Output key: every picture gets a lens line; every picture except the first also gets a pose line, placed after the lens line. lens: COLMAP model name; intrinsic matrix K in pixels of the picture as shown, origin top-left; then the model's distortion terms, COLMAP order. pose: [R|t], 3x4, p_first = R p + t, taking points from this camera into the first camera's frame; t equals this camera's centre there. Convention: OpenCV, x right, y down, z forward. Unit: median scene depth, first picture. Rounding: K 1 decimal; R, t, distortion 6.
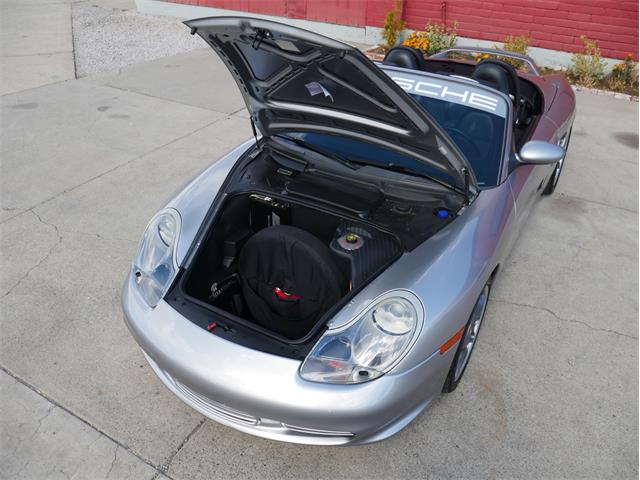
lens RADIAL K [[533.6, 0, 314.0], [0, 533.6, 243.2], [0, 0, 1]] dist [-0.019494, -0.009434]
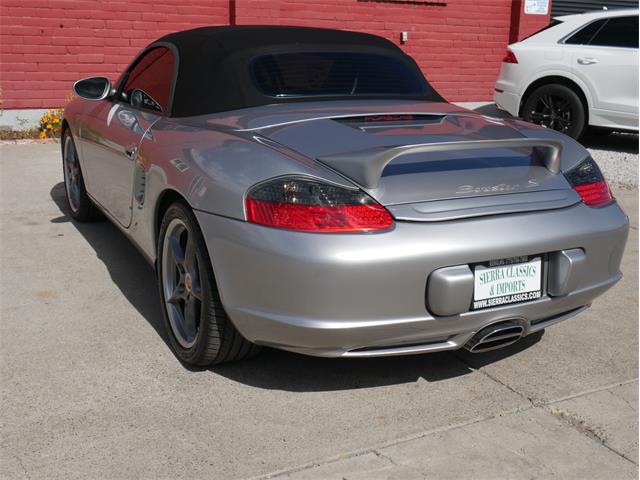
lens RADIAL K [[775.9, 0, 322.3], [0, 775.9, 235.7], [0, 0, 1]] dist [-0.009171, 0.000000]
pose [[0.519661, -0.212382, 0.827554, -1.076614], [0.451379, 0.890644, -0.054870, 0.085716], [-0.725403, 0.402054, 0.558698, 0.365385]]
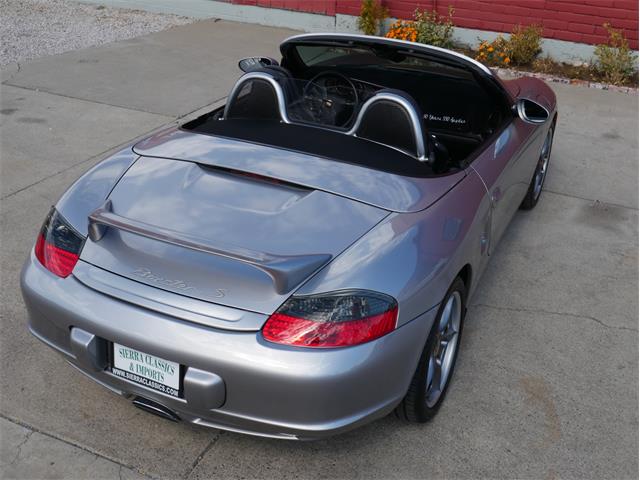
lens RADIAL K [[775.9, 0, 308.6], [0, 775.9, 233.3], [0, 0, 1]] dist [-0.009171, 0.000000]
pose [[0.995884, -0.017406, 0.088951, -0.140185], [0.028066, 0.992372, -0.120041, 0.136348], [-0.086183, 0.122043, 0.988776, -0.241020]]
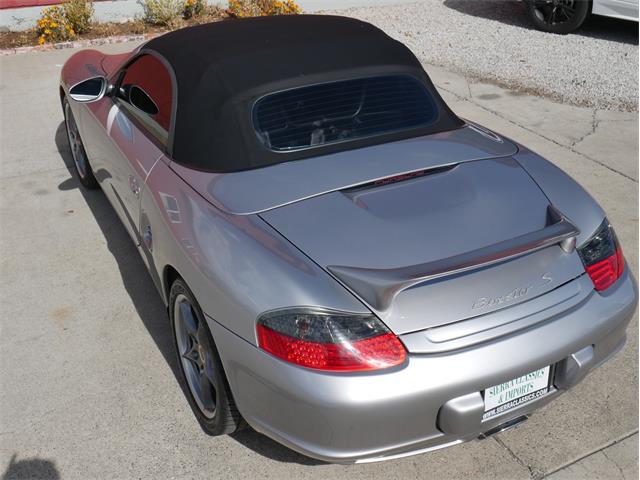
lens RADIAL K [[718.8, 0, 324.4], [0, 718.8, 239.5], [0, 0, 1]] dist [-0.013275, 0.000000]
pose [[0.512485, -0.429124, 0.743782, -0.908449], [0.461062, 0.868241, 0.183247, -0.222639], [-0.724418, 0.249019, 0.642813, 0.310670]]
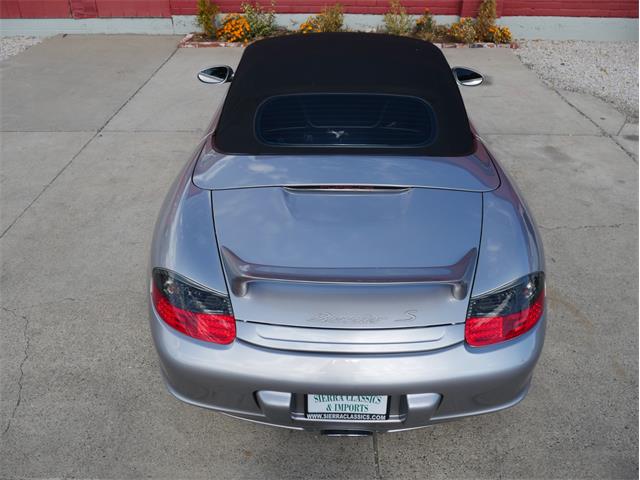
lens RADIAL K [[533.6, 0, 315.8], [0, 533.6, 249.0], [0, 0, 1]] dist [-0.019494, -0.009434]
pose [[0.870560, -0.293958, 0.394607, -0.489123], [0.281640, 0.955264, 0.090273, -0.071770], [-0.403491, 0.032549, 0.914405, 0.138541]]
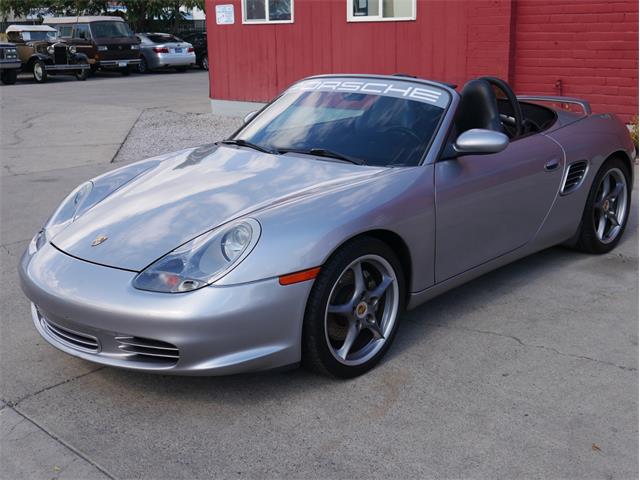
lens RADIAL K [[775.9, 0, 304.2], [0, 775.9, 247.5], [0, 0, 1]] dist [-0.009171, 0.000000]
pose [[0.969737, 0.030585, -0.242229, 0.444414], [-0.100796, 0.953780, -0.283097, 0.388349], [0.222374, 0.298945, 0.927999, -0.222721]]
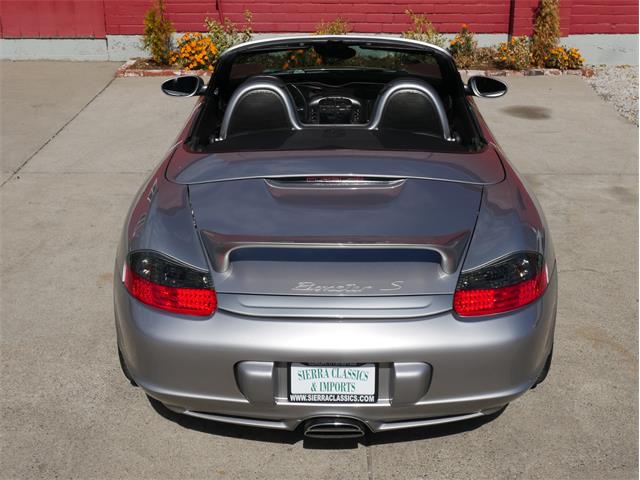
lens RADIAL K [[931.9, 0, 309.7], [0, 931.9, 245.5], [0, 0, 1]] dist [-0.002290, 0.000000]
pose [[0.872184, -0.206172, 0.443608, -0.722500], [0.282617, 0.952560, -0.112945, 0.142782], [-0.399278, 0.223880, 0.889075, -0.256281]]
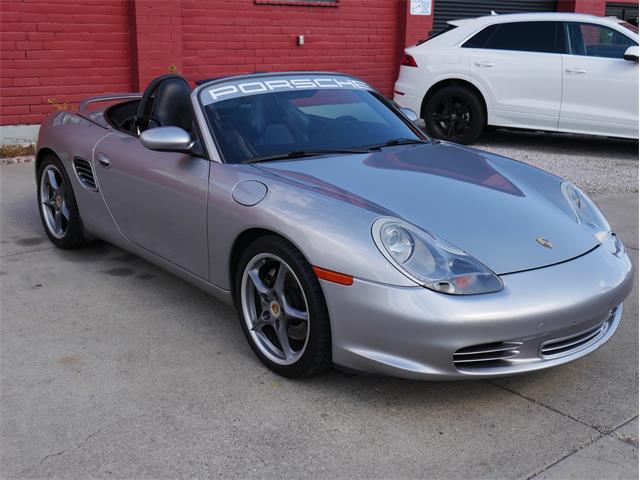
lens RADIAL K [[775.9, 0, 325.1], [0, 775.9, 241.7], [0, 0, 1]] dist [-0.009171, 0.000000]
pose [[0.329151, -0.264812, 0.906385, -1.193428], [0.506102, 0.859834, 0.067422, -0.136689], [-0.797195, 0.436531, 0.417038, 0.536405]]
